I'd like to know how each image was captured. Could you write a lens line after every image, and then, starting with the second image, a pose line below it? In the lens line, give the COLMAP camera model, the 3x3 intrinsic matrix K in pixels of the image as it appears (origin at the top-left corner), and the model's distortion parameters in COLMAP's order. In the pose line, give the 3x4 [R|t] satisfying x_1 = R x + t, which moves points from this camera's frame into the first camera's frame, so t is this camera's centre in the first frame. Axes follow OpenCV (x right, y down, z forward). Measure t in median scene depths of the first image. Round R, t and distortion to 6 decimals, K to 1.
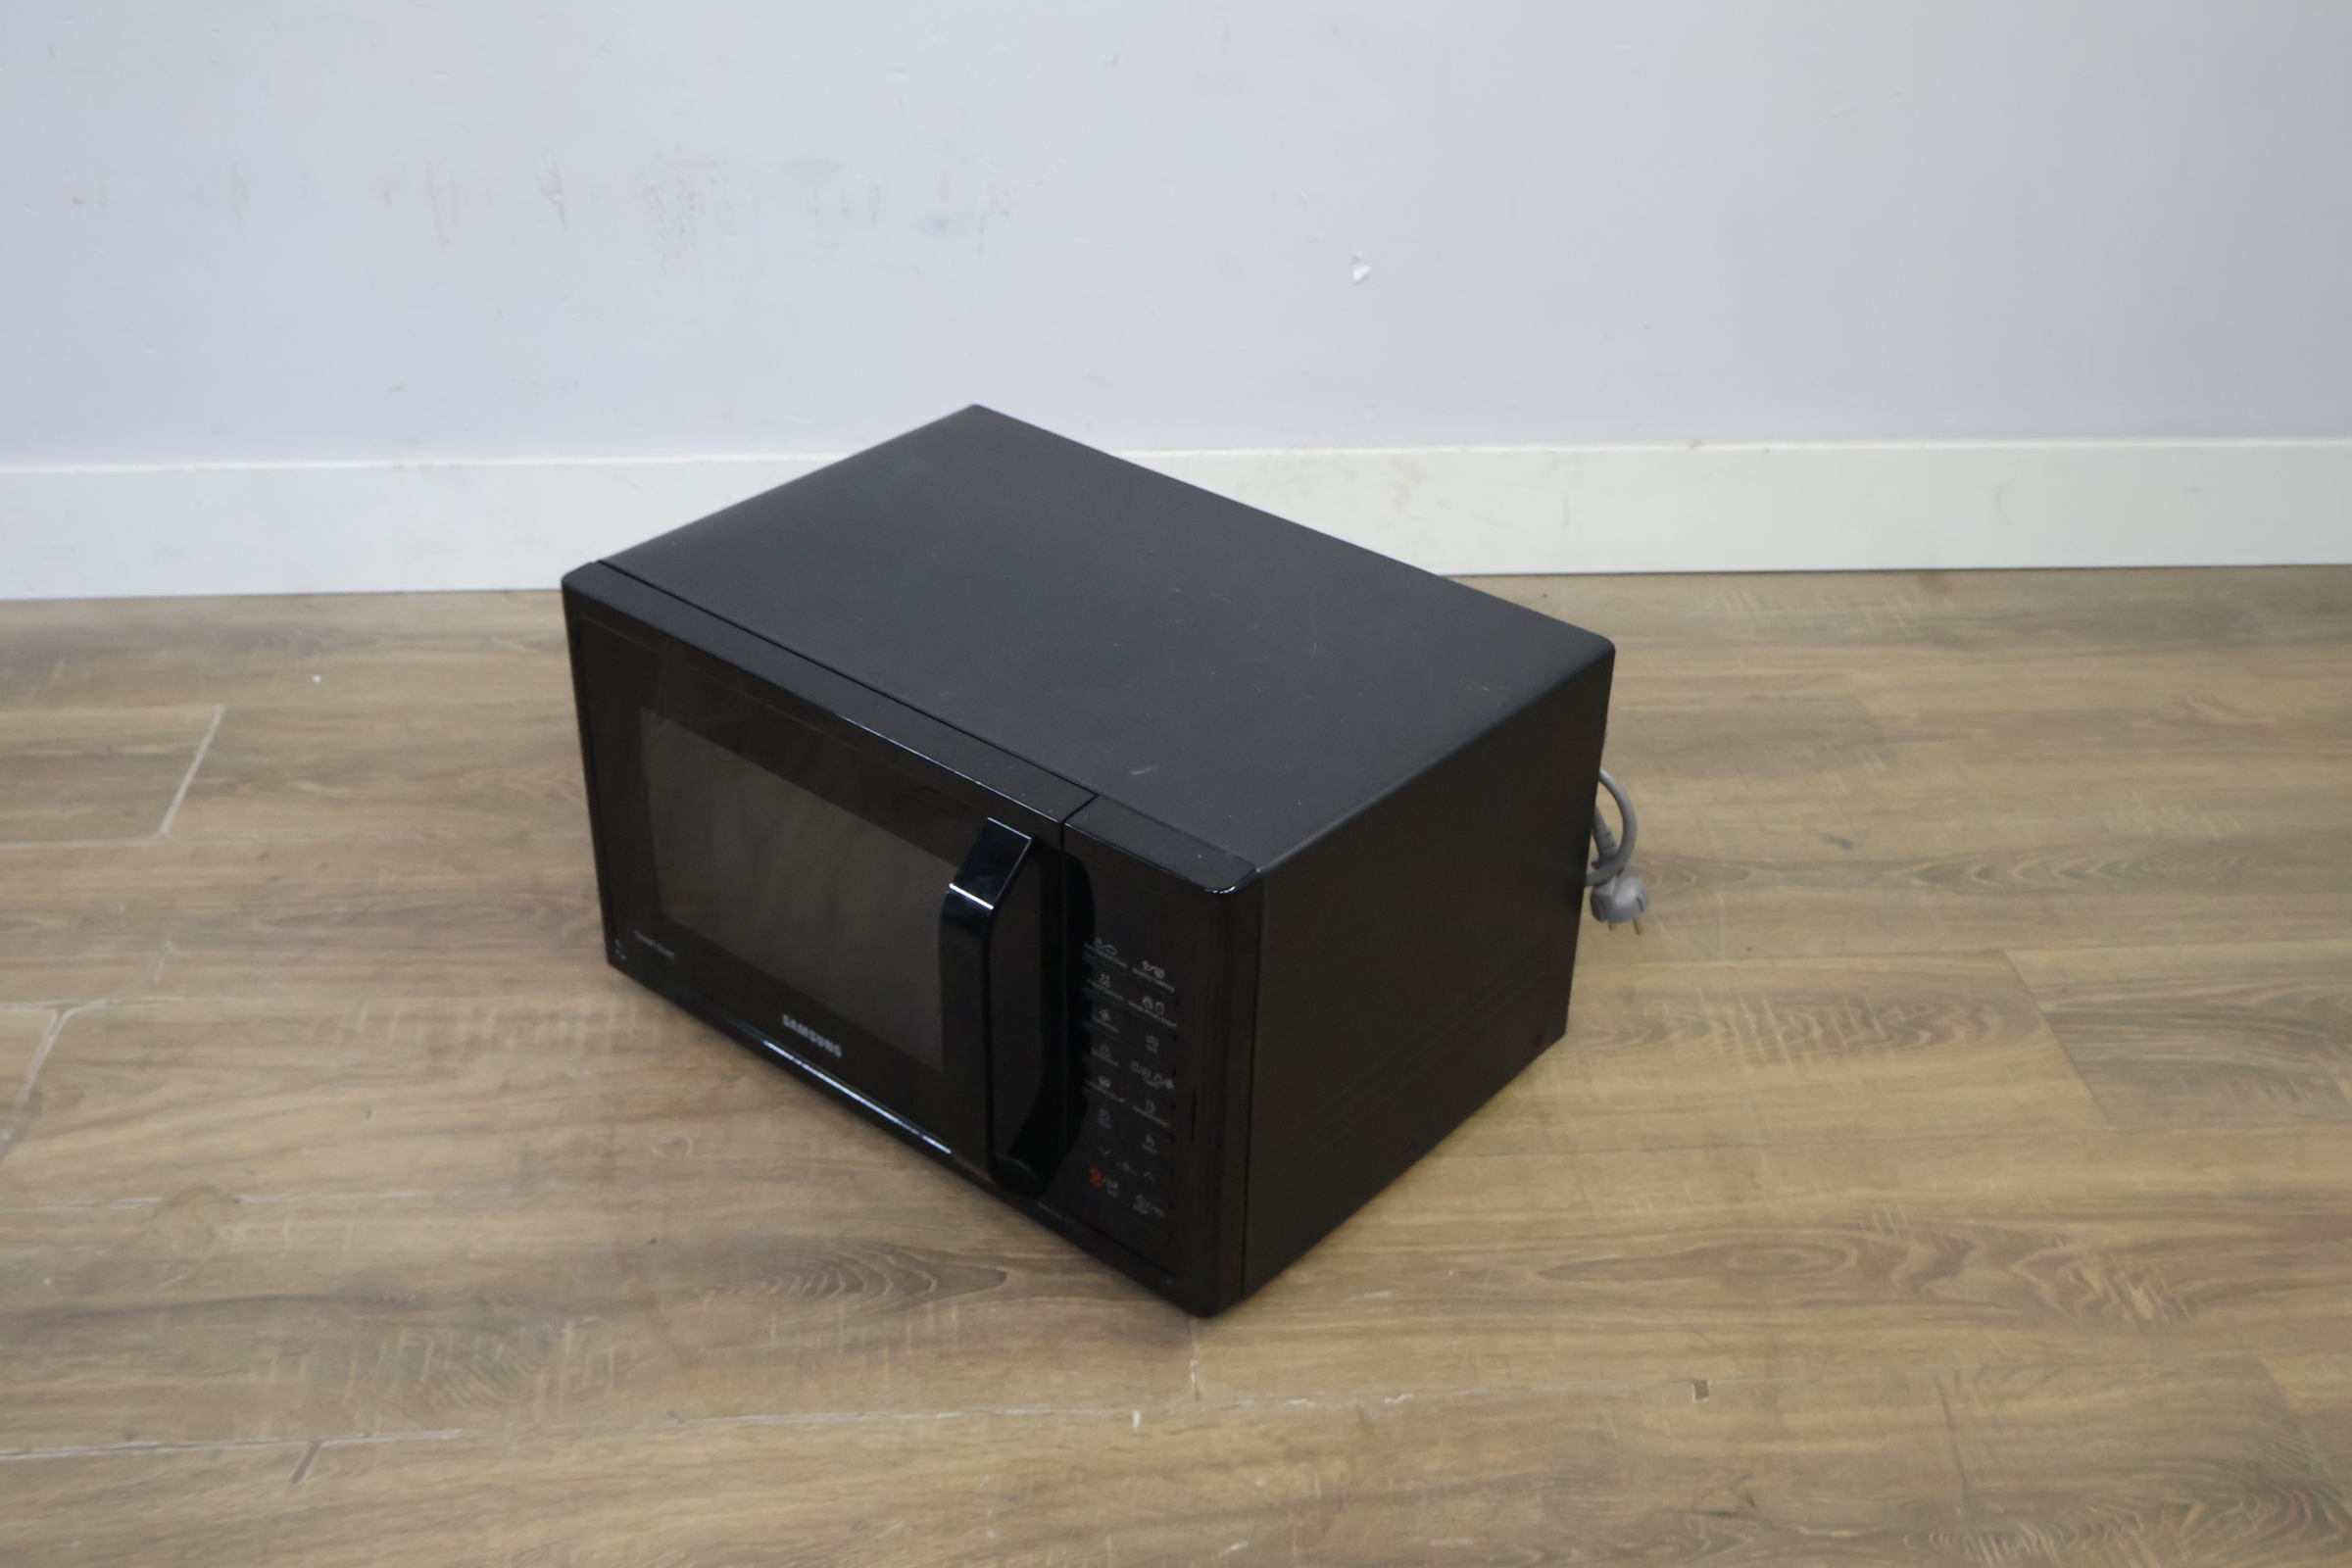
lens RADIAL K [[2554.3, 0, 1168.9], [0, 2554.3, 802.7], [0, 0, 1]] dist [-0.004523, 0.000000]
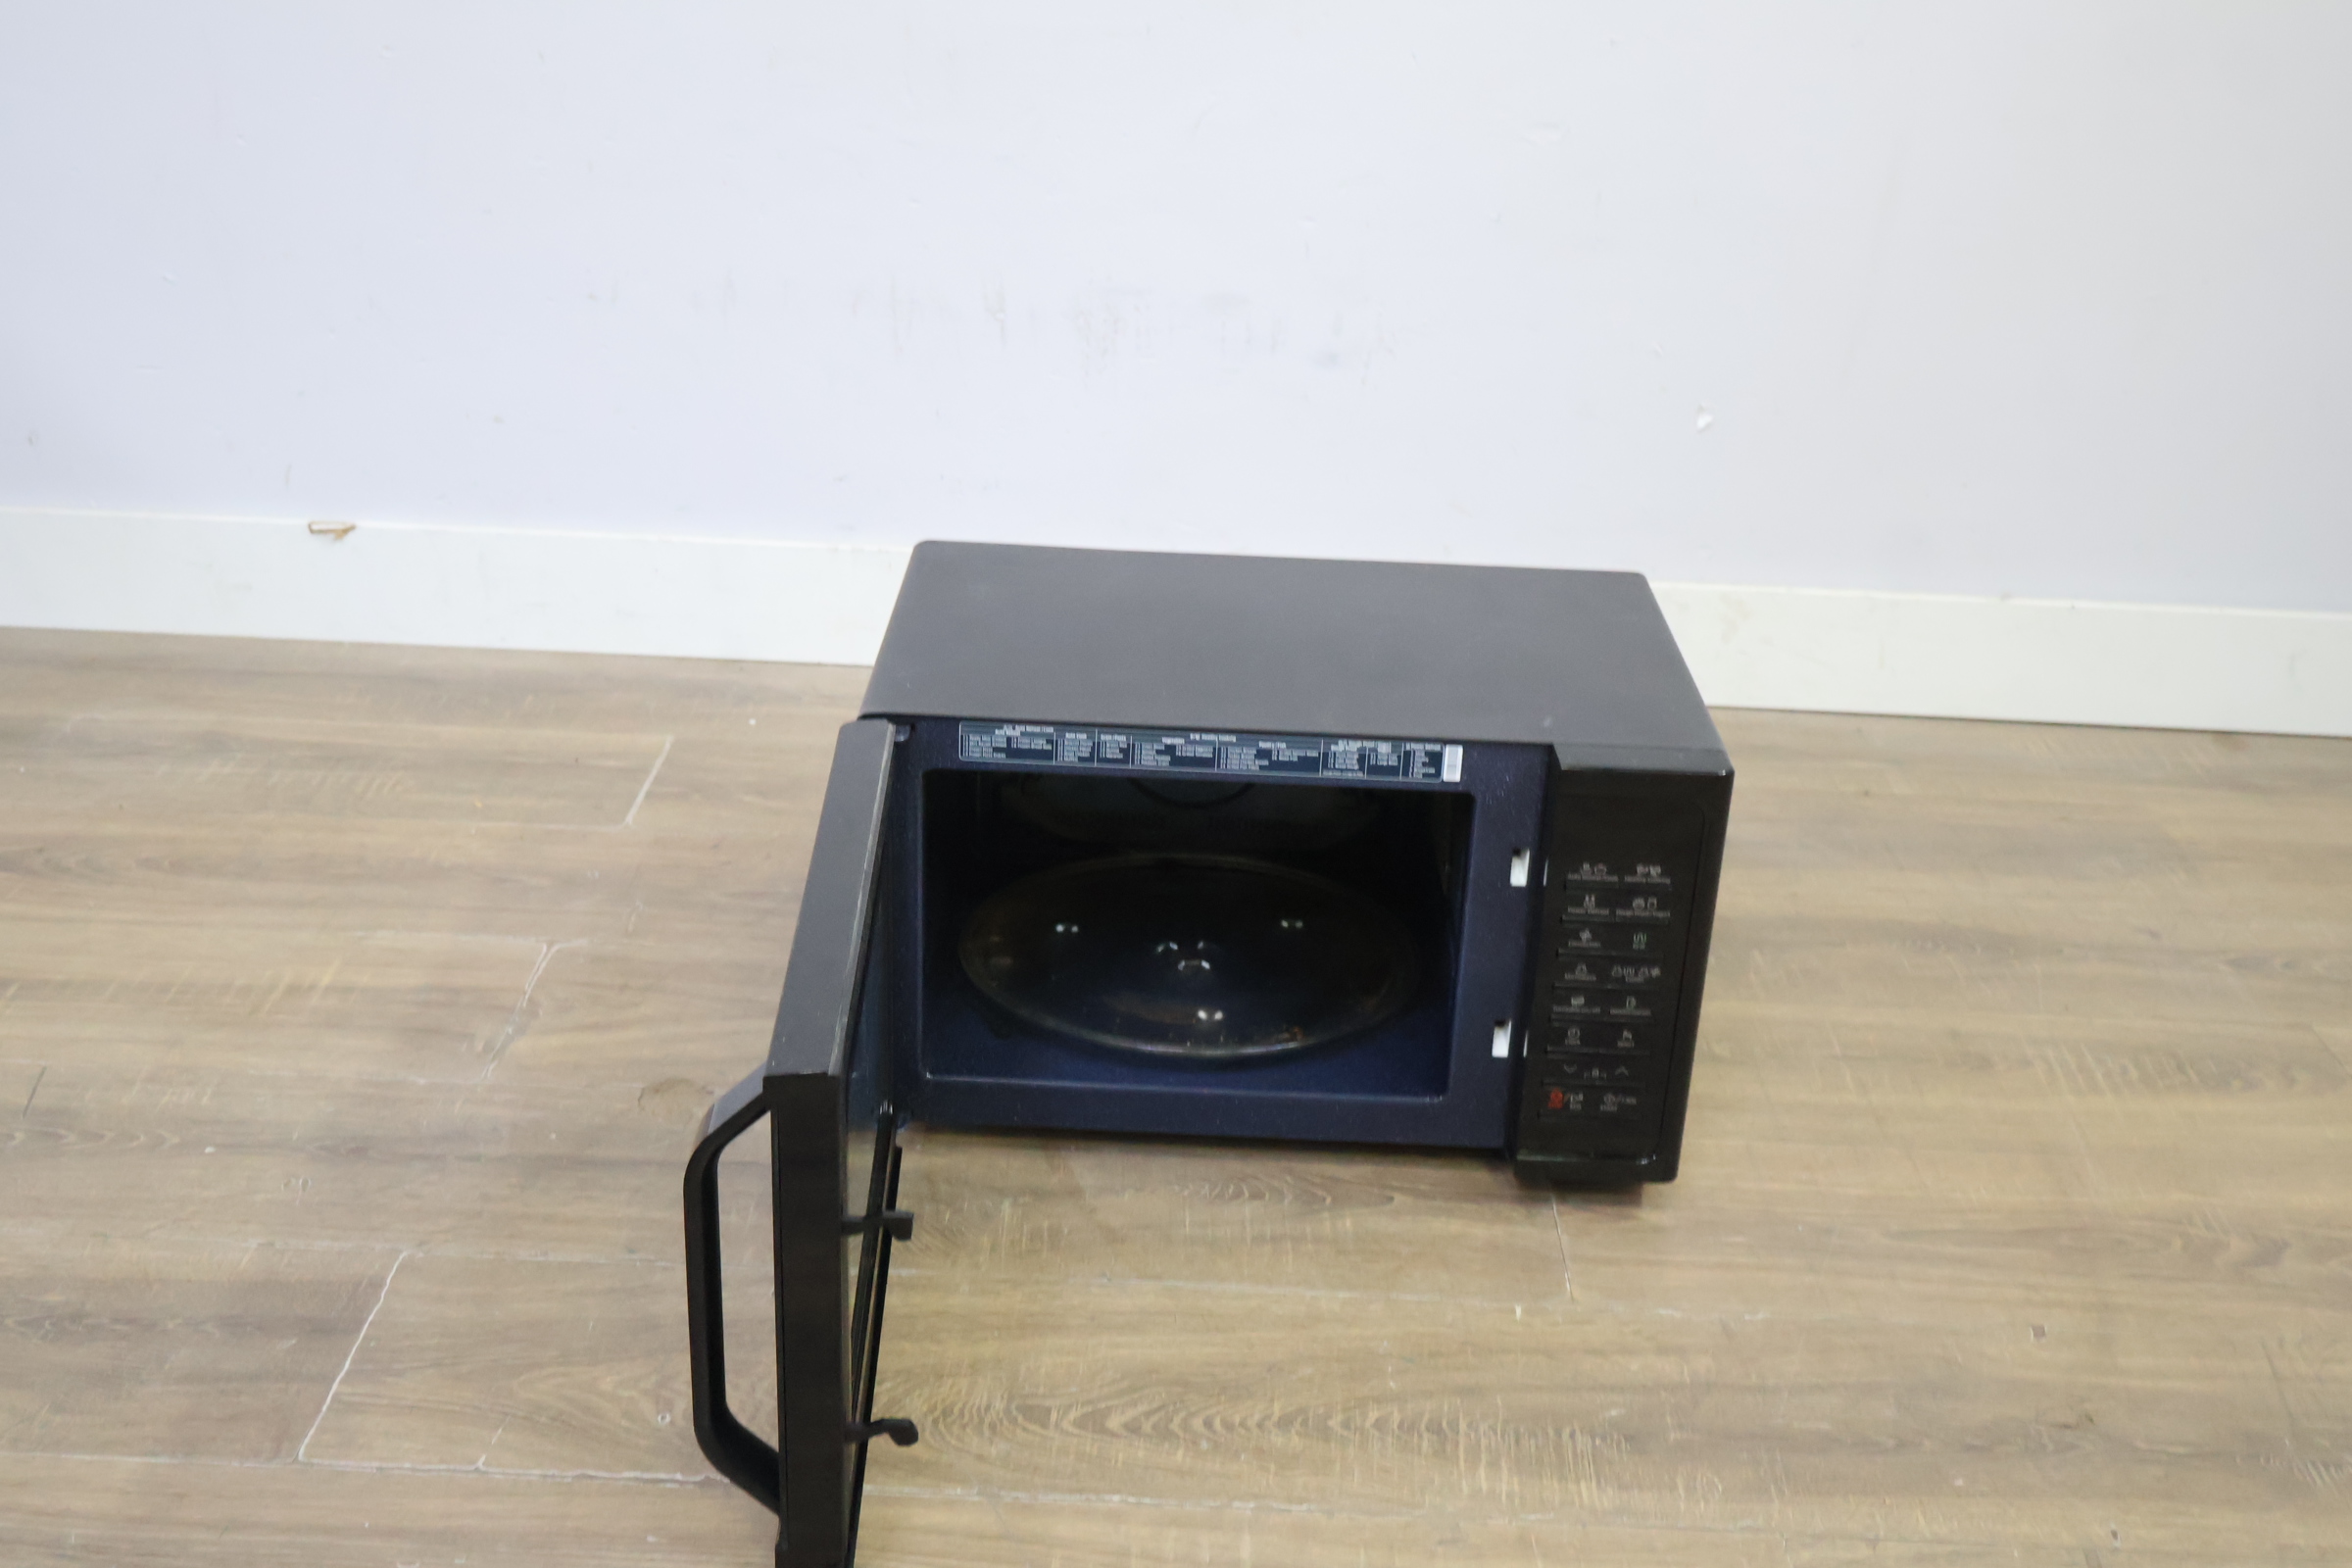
lens RADIAL K [[2554.3, 0, 1164.0], [0, 2554.3, 780.3], [0, 0, 1]] dist [-0.004523, 0.000000]
pose [[0.994778, 0.059176, -0.083160, -0.078759], [-0.070440, 0.987673, -0.139789, 0.162639], [0.073862, 0.144917, 0.986683, -0.122232]]
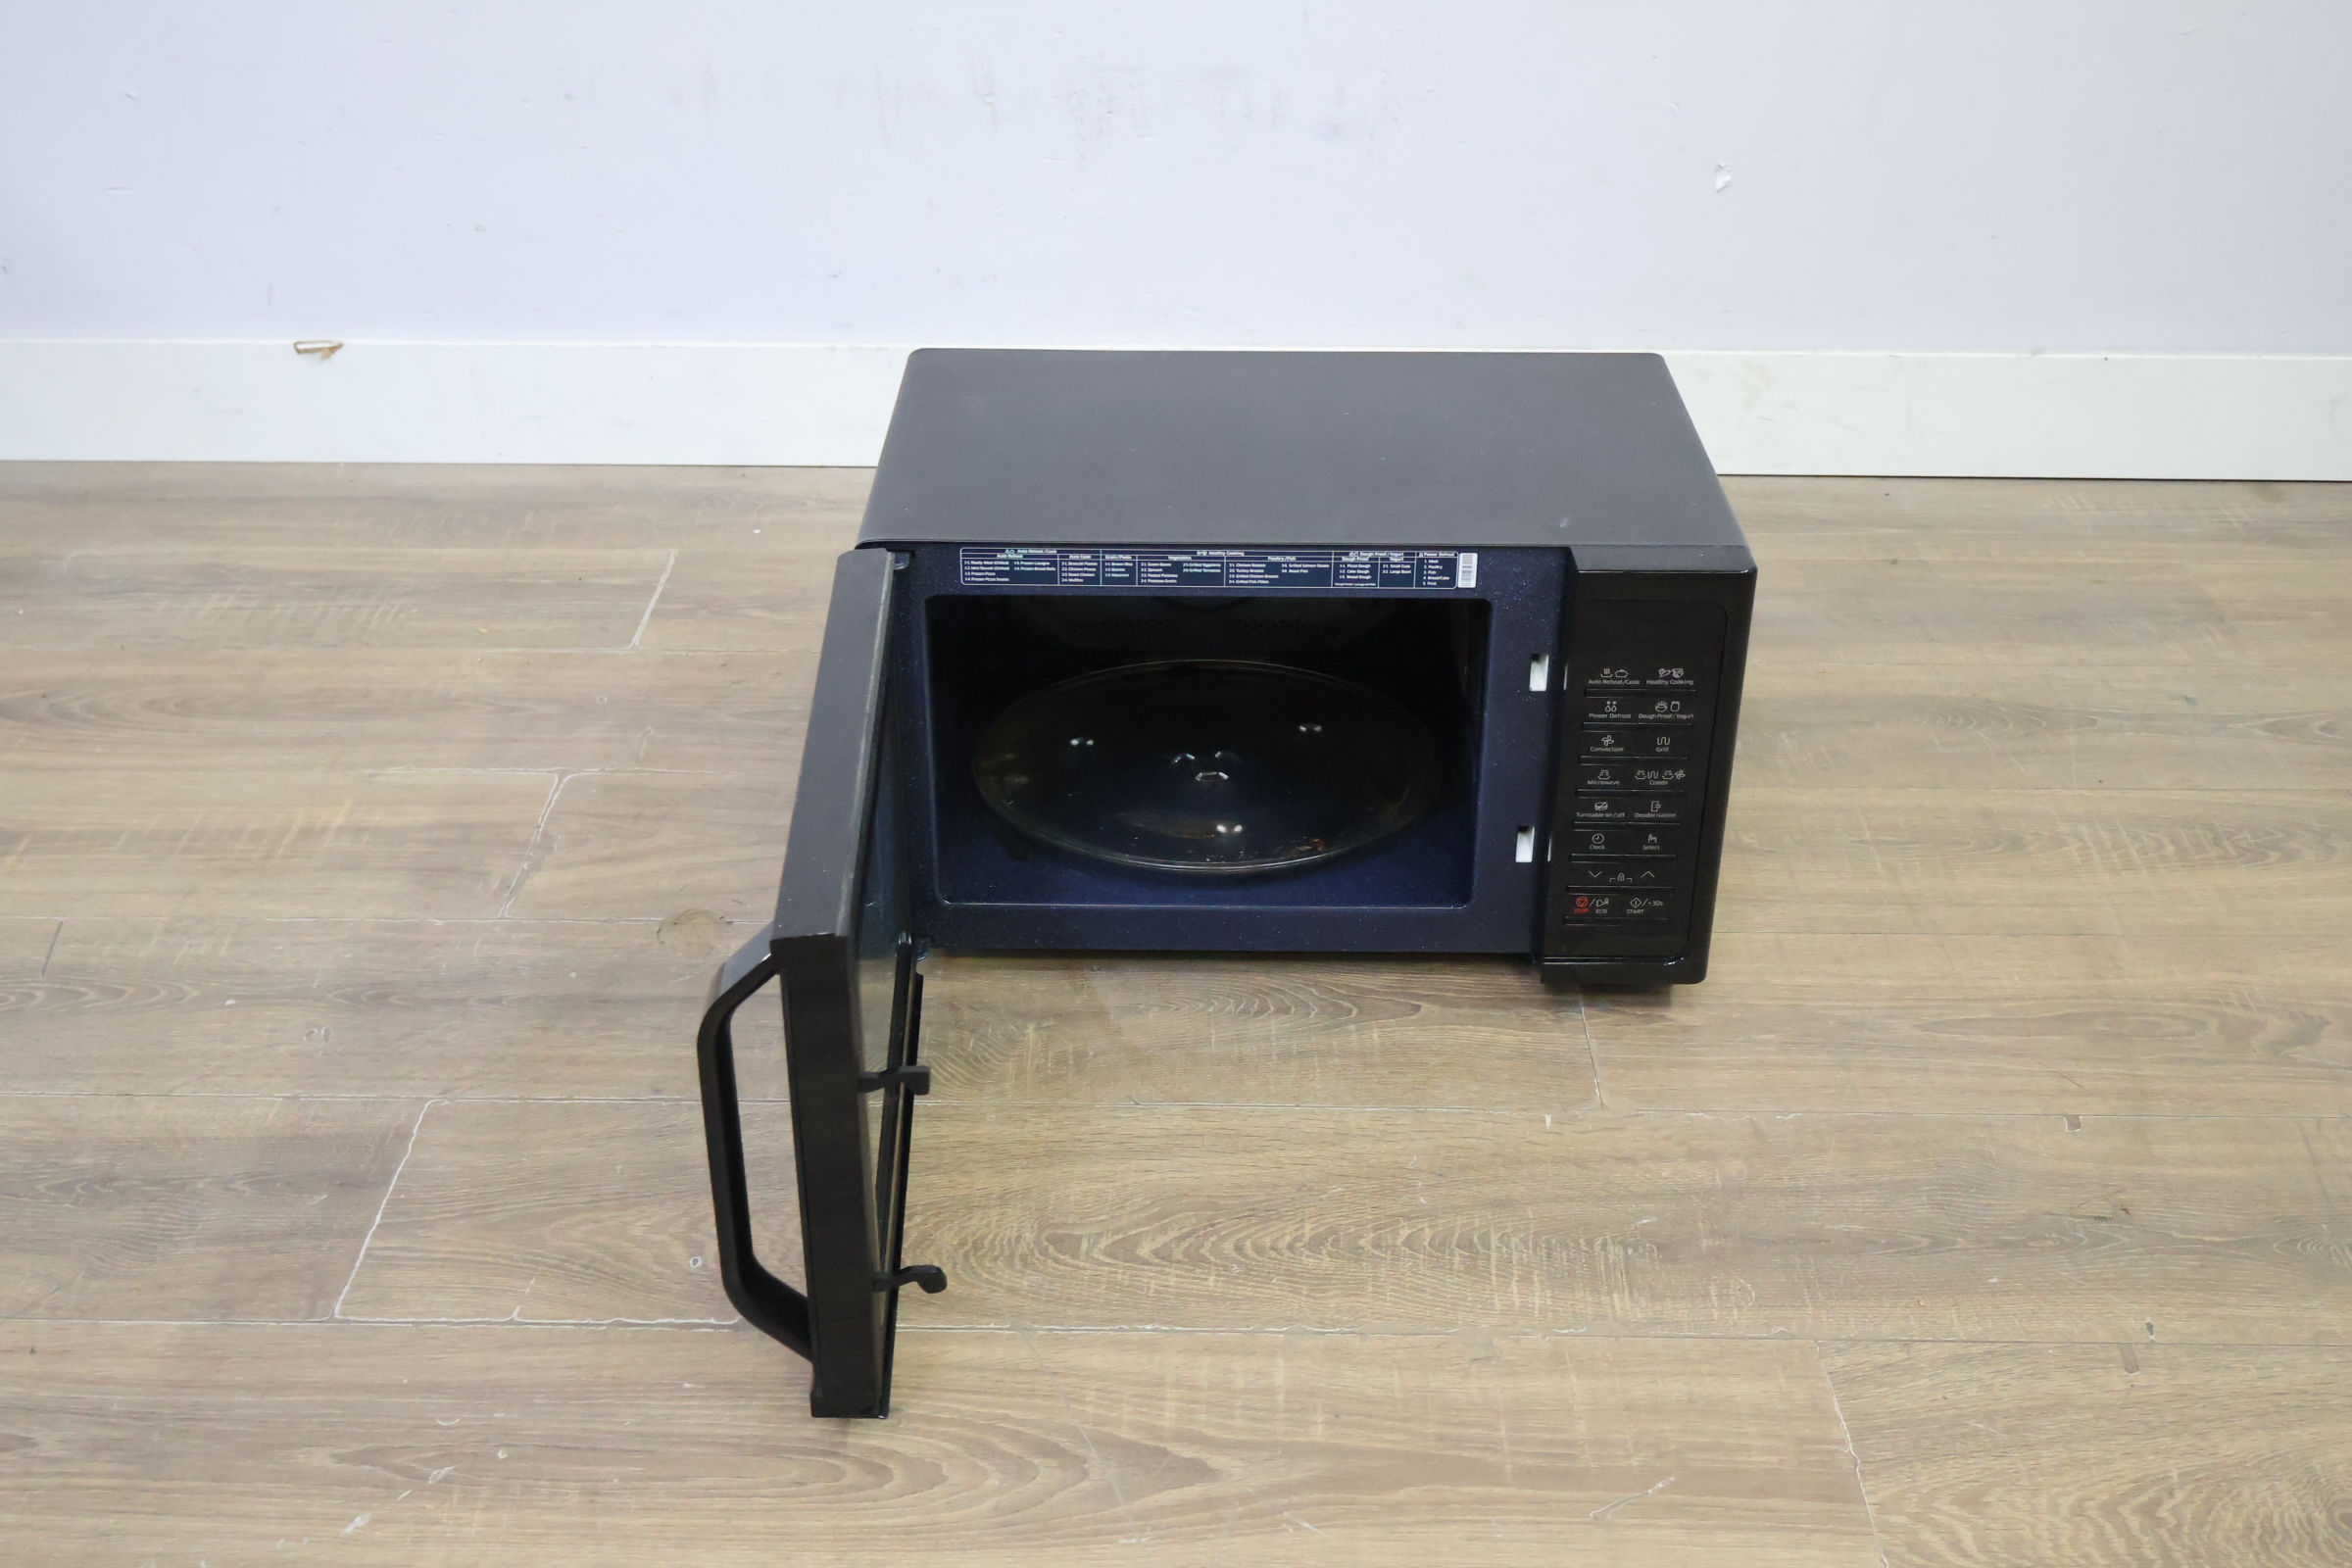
lens RADIAL K [[2554.3, 0, 1163.6], [0, 2554.3, 780.9], [0, 0, 1]] dist [-0.004523, 0.000000]
pose [[0.995430, 0.030330, -0.090549, -0.074533], [-0.034196, 0.998555, -0.041454, 0.132809], [0.089161, 0.044361, 0.995029, -0.104360]]
